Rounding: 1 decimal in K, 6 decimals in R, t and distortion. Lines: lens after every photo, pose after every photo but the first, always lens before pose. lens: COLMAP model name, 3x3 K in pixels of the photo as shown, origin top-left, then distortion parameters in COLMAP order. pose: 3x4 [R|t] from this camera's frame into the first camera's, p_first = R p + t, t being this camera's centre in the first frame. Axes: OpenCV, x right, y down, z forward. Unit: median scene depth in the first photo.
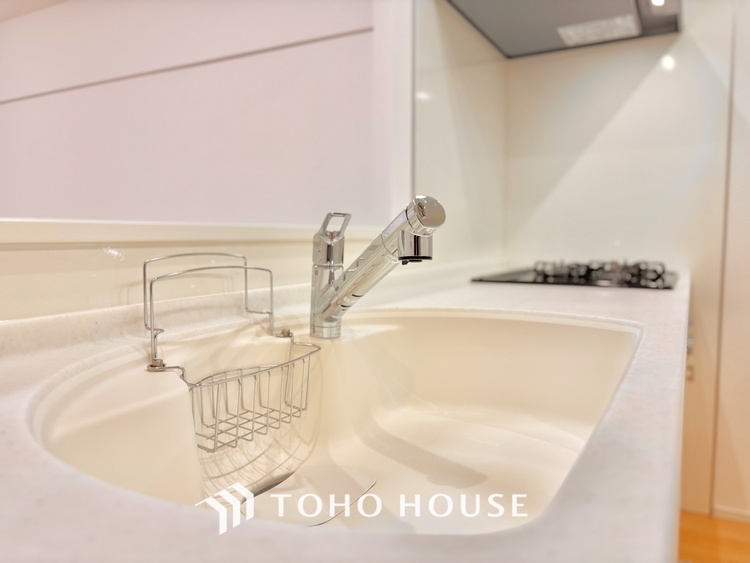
lens RADIAL K [[568.1, 0, 377.4], [0, 568.1, 283.0], [0, 0, 1]] dist [0.031125, -0.003659]
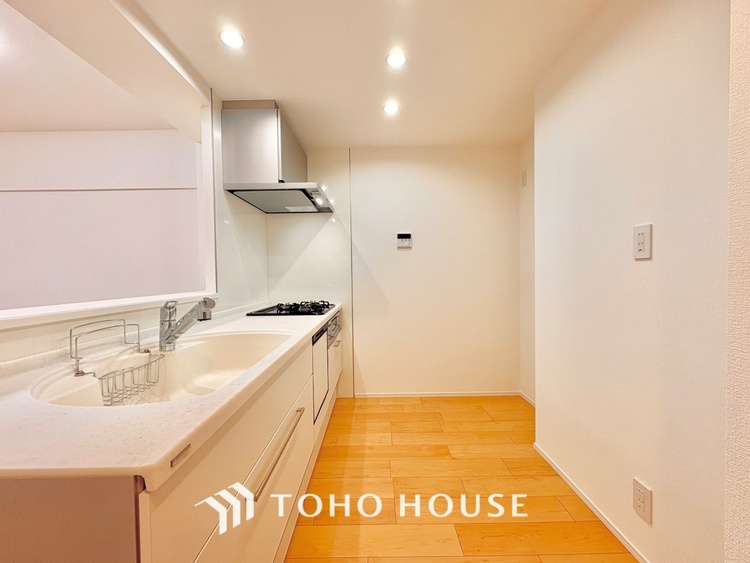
lens RADIAL K [[297.9, 0, 375.8], [0, 297.9, 281.2], [0, 0, 1]] dist [-0.002509, 0.001185]
pose [[0.875547, -0.020083, 0.482716, 0.084104], [0.053476, 0.997025, -0.055513, -0.085350], [-0.480165, 0.074418, 0.874016, -0.580343]]
